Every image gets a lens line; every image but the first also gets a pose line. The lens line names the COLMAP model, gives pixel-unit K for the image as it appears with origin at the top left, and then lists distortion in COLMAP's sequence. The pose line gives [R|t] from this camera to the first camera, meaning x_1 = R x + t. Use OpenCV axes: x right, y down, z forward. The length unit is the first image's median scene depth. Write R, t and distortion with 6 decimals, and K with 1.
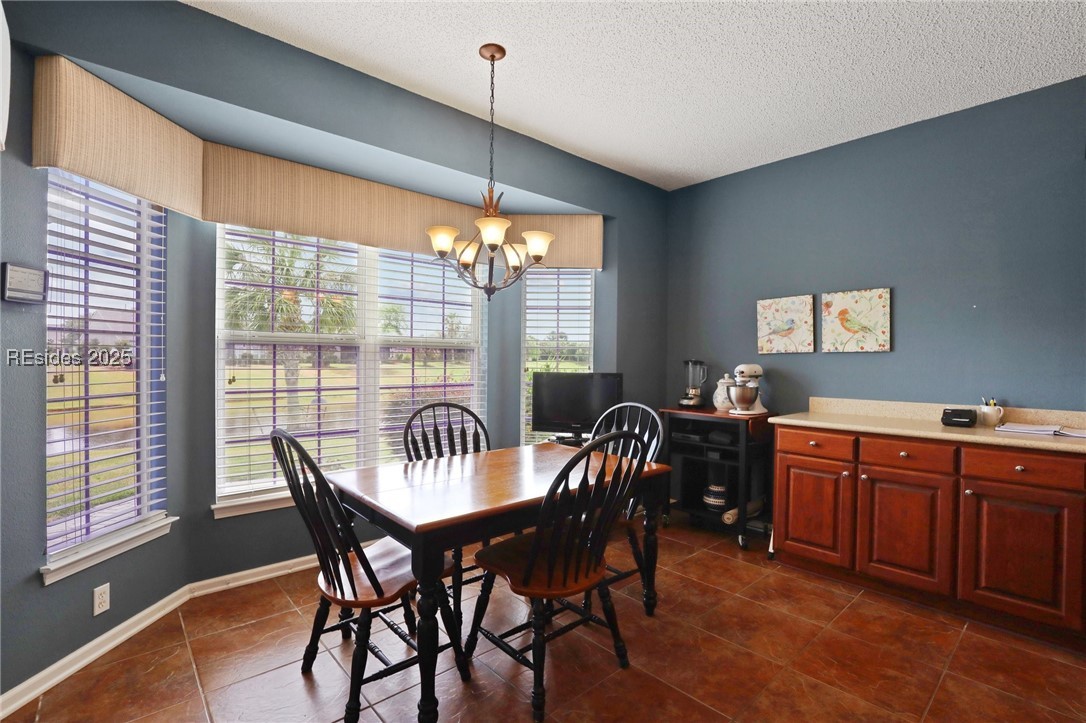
lens RADIAL K [[500.3, 0, 542.8], [0, 500.3, 362.4], [0, 0, 1]] dist [-0.027870, 0.003510]
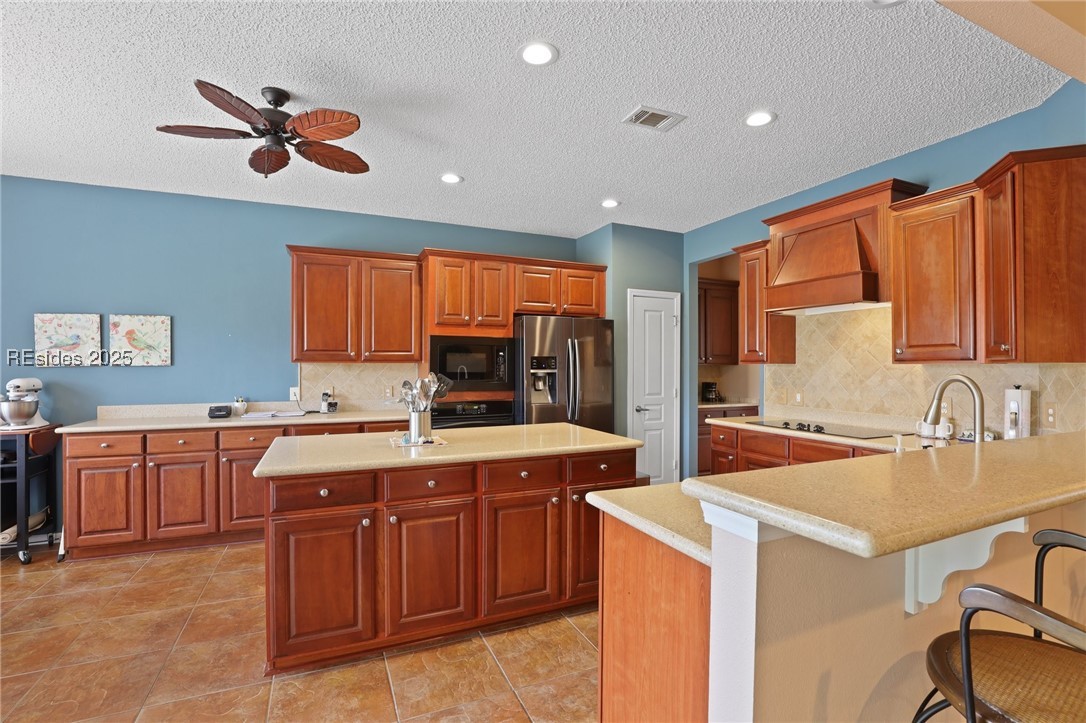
lens RADIAL K [[500.3, 0, 551.2], [0, 500.3, 366.7], [0, 0, 1]] dist [-0.027870, 0.003510]
pose [[0.303810, -0.012083, 0.952656, -0.224735], [0.003967, 0.999927, 0.011417, -0.030916], [-0.952724, 0.000311, 0.303836, -0.342903]]
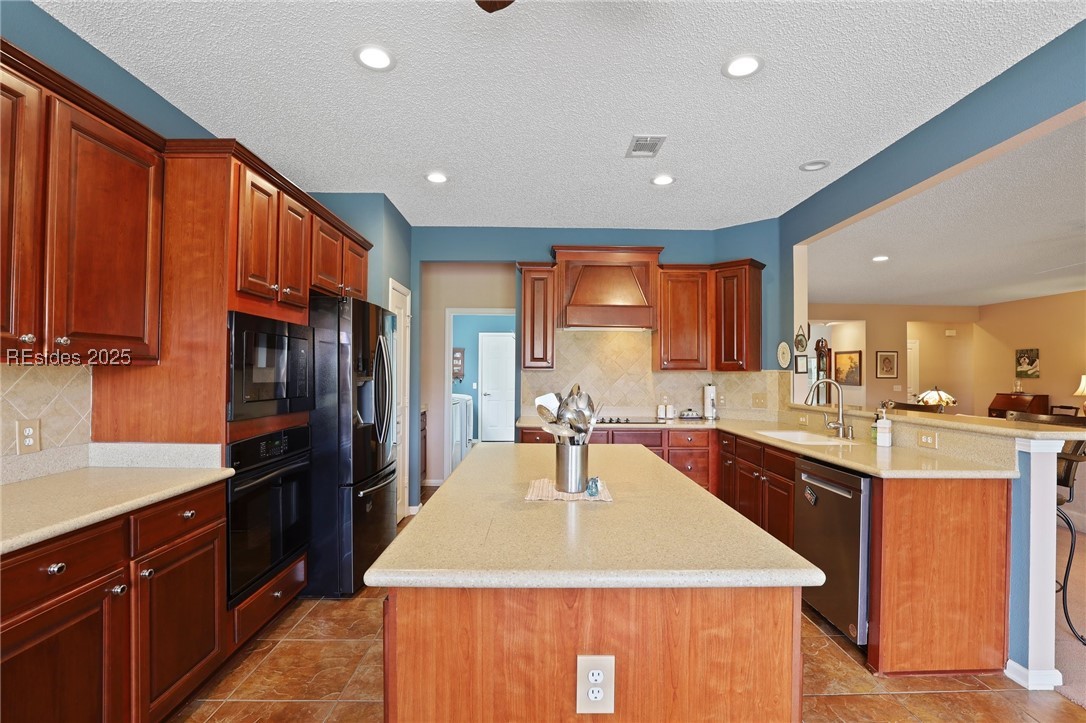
lens RADIAL K [[500.3, 0, 553.6], [0, 500.3, 363.5], [0, 0, 1]] dist [-0.027870, 0.003510]
pose [[-0.758816, -0.006391, 0.651273, 0.198925], [-0.014111, 0.999878, -0.006629, -0.031541], [-0.651152, -0.014220, -0.758814, 0.636724]]
